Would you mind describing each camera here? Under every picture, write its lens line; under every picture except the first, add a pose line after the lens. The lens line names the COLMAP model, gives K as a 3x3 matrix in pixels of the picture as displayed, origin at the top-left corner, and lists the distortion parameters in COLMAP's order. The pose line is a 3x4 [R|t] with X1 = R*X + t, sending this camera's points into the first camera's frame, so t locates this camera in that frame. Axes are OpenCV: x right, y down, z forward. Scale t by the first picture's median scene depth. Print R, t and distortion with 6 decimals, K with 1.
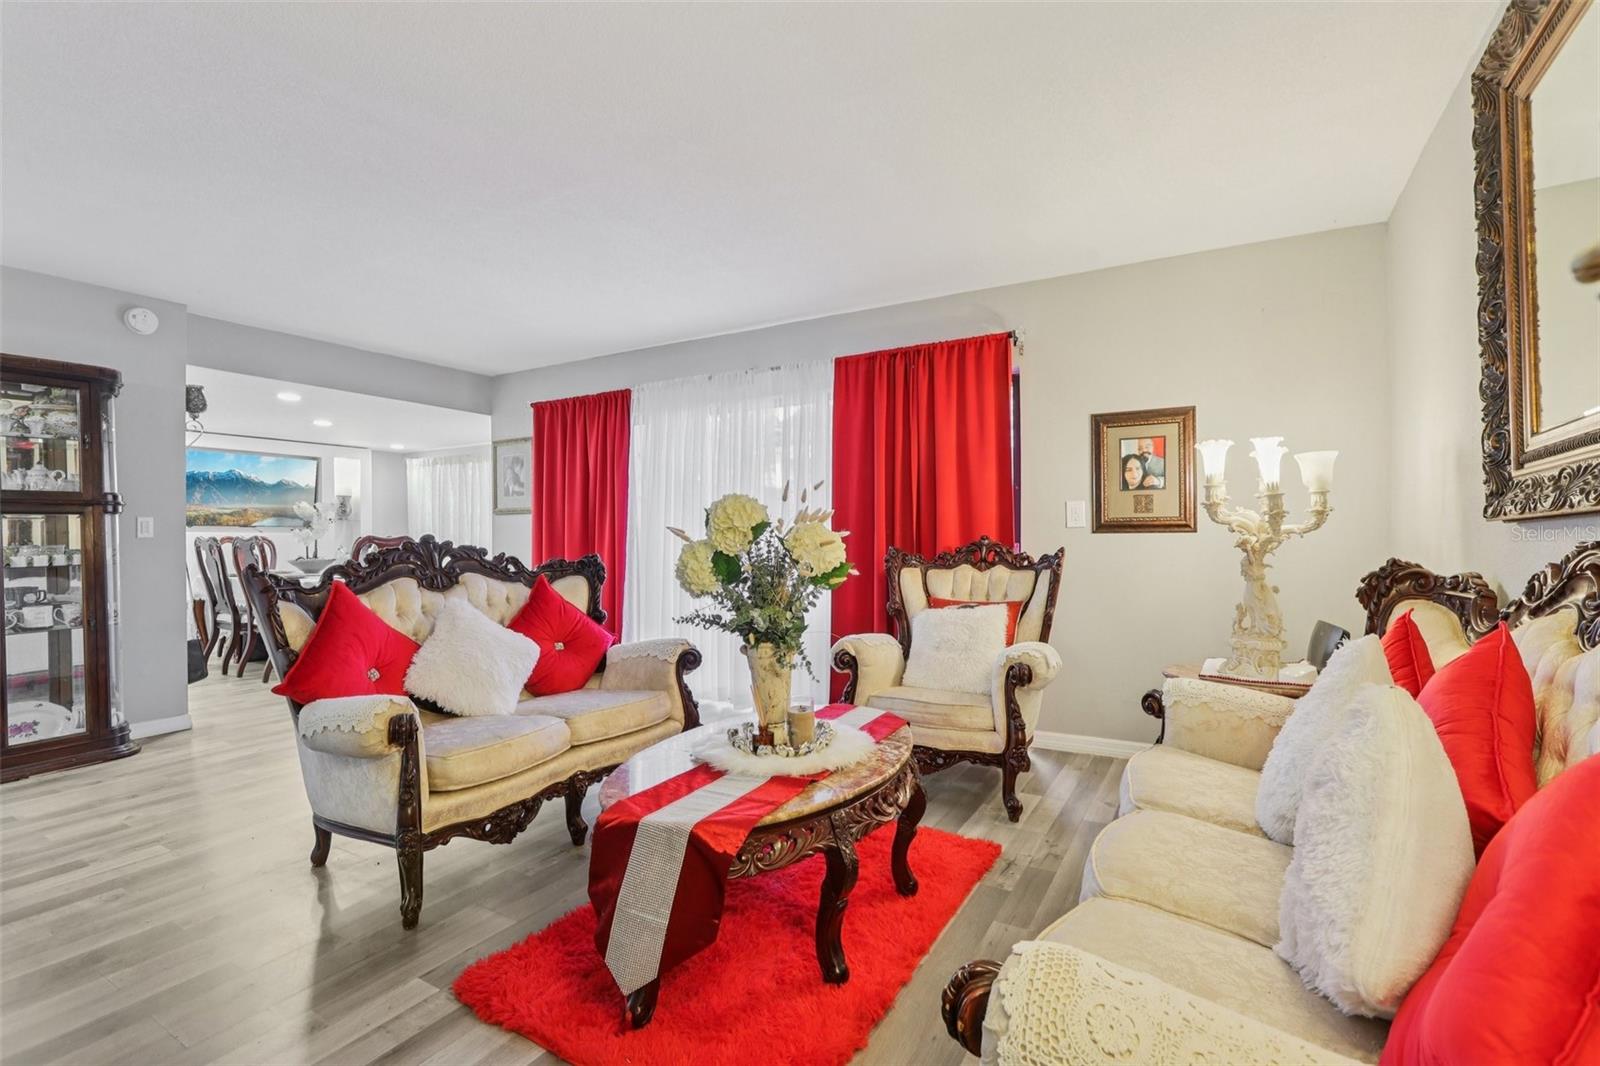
lens RADIAL K [[726.1, 0, 800.0], [0, 726.1, 533.0], [0, 0, 1]] dist [-0.028293, 0.010872]
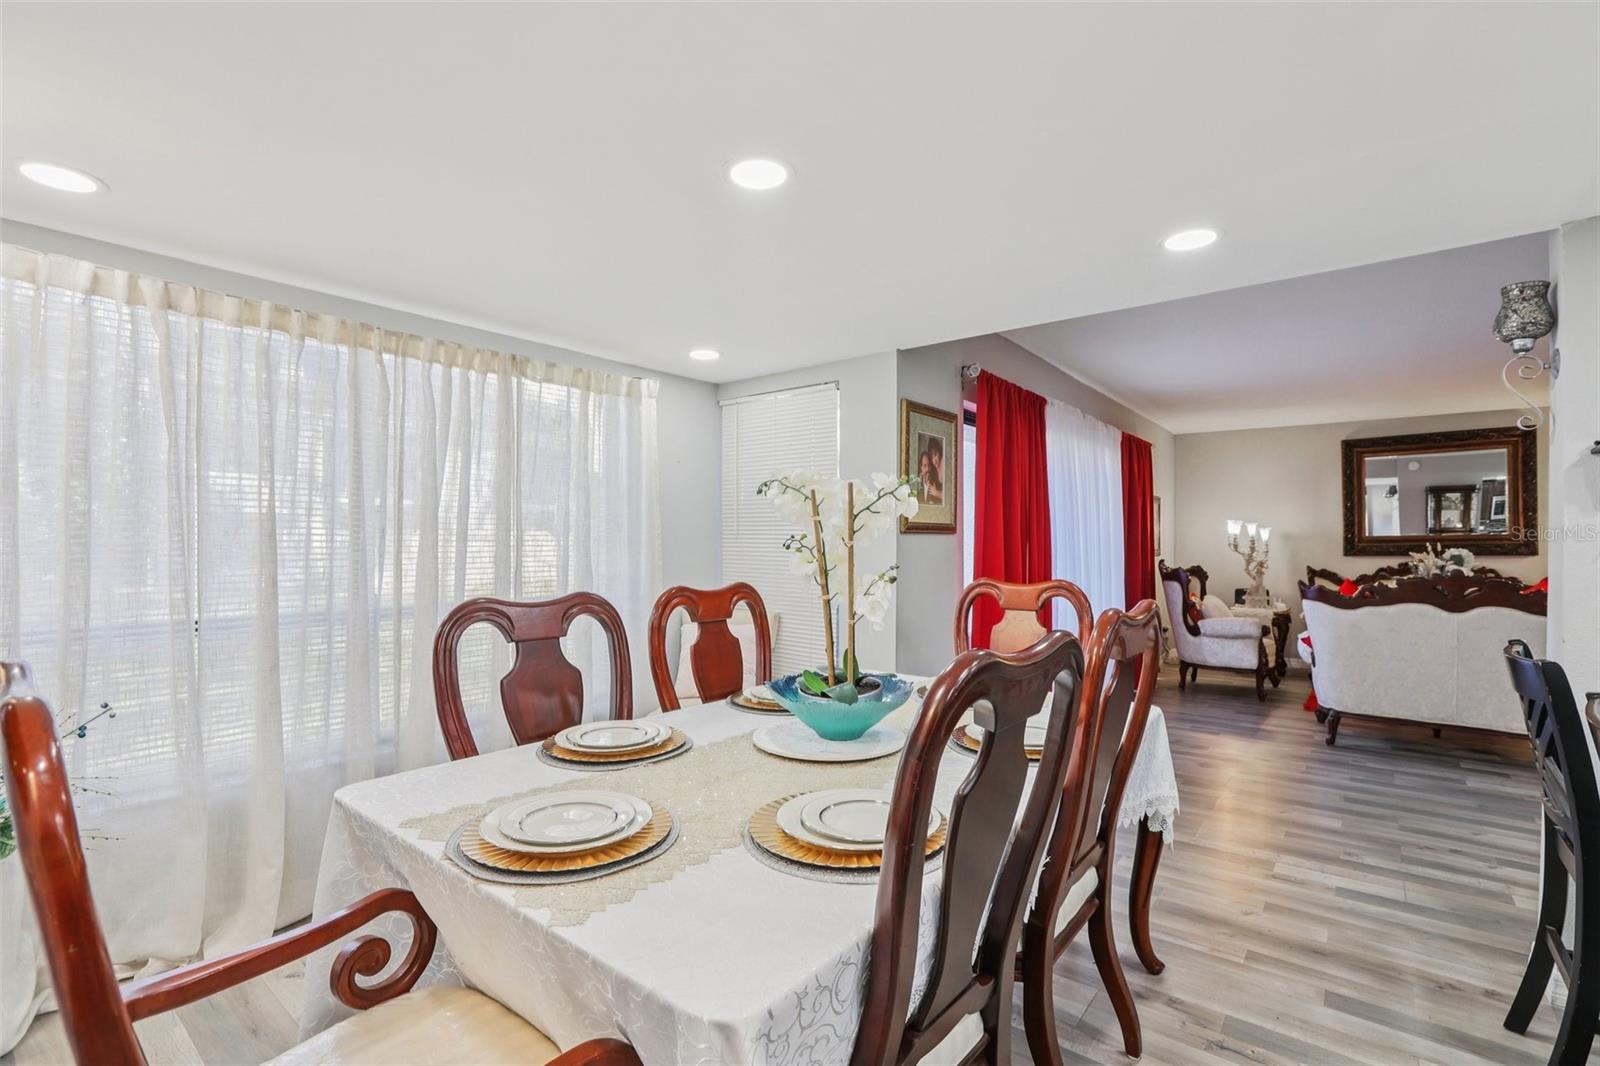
lens RADIAL K [[734.2, 0, 835.2], [0, 734.2, 547.5], [0, 0, 1]] dist [0.004224, 0.000787]
pose [[0.092682, 0.003153, 0.995691, -1.745125], [-0.000329, 0.999995, -0.003136, -0.021960], [-0.995696, -0.000037, 0.092683, 1.778358]]
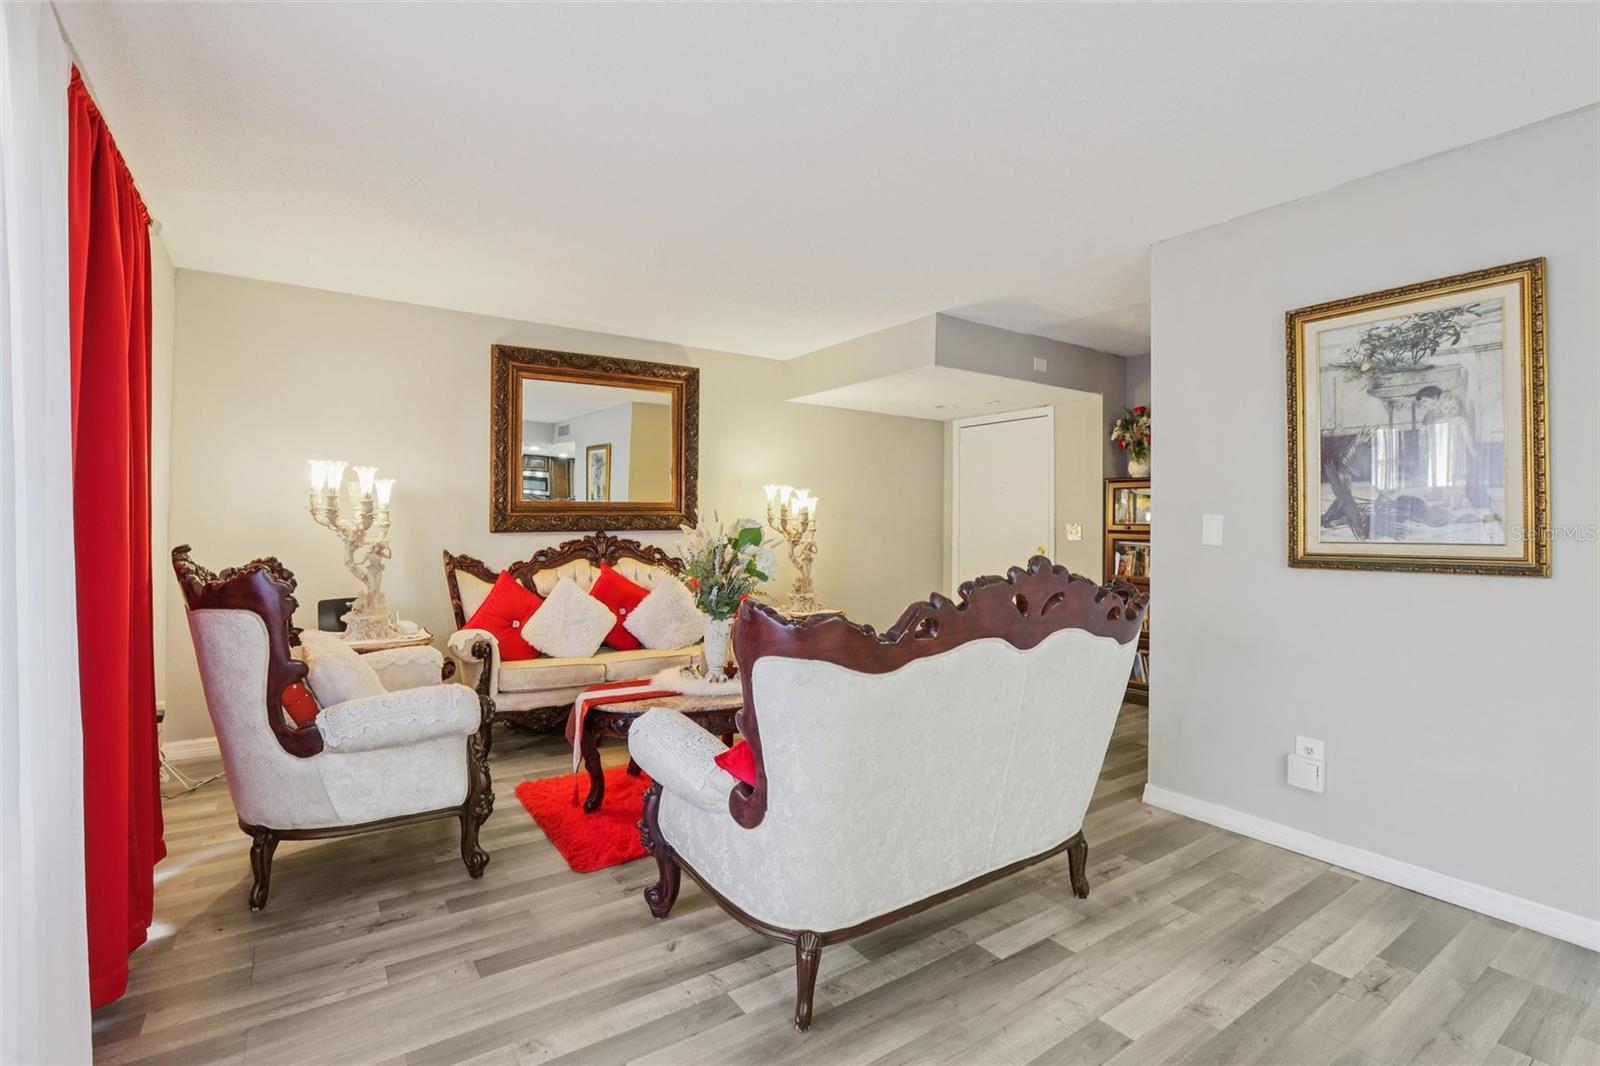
lens RADIAL K [[748.1, 0, 789.1], [0, 748.1, 513.8], [0, 0, 1]] dist [-0.062666, 0.050473]
pose [[-0.904425, 0.002810, 0.426624, -0.529467], [-0.003841, 0.999884, -0.014728, -0.020373], [-0.426616, -0.014959, -0.904309, 1.476104]]
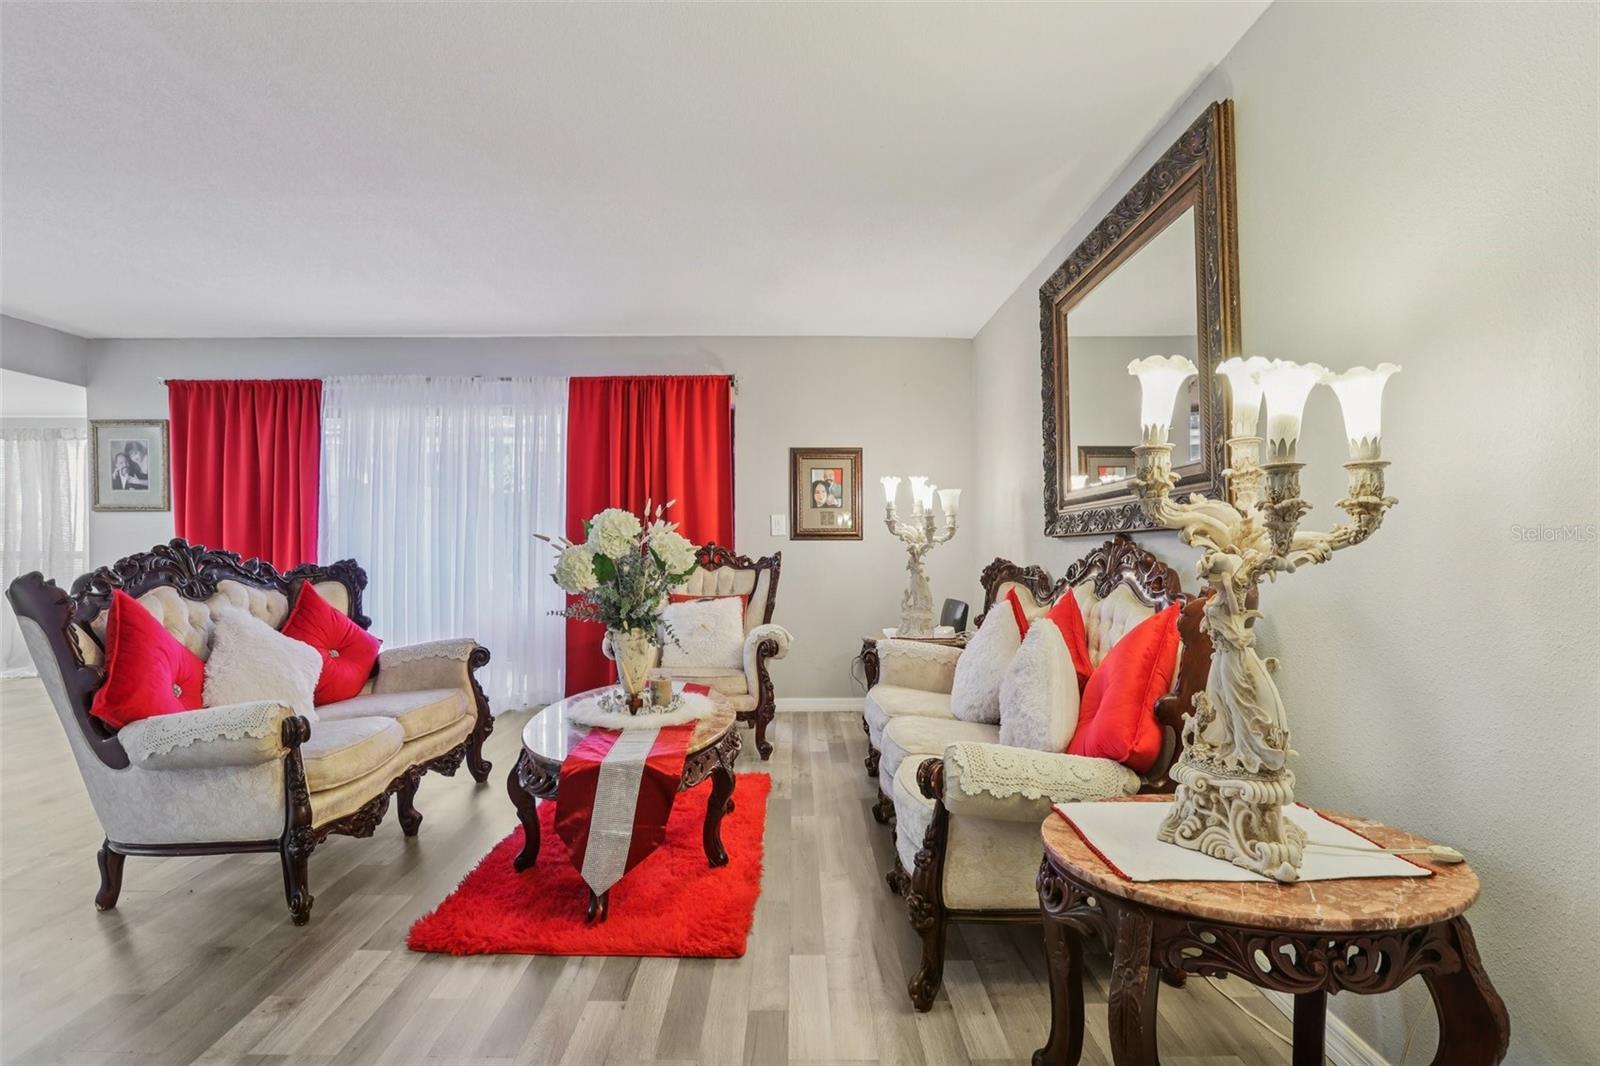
lens RADIAL K [[732.7, 0, 795.9], [0, 732.7, 534.2], [0, 0, 1]] dist [-0.053485, 0.019235]
pose [[0.859725, 0.009668, 0.510665, -0.270950], [-0.008250, 0.999953, -0.005042, -0.004144], [-0.510690, 0.000122, 0.859765, -0.137045]]
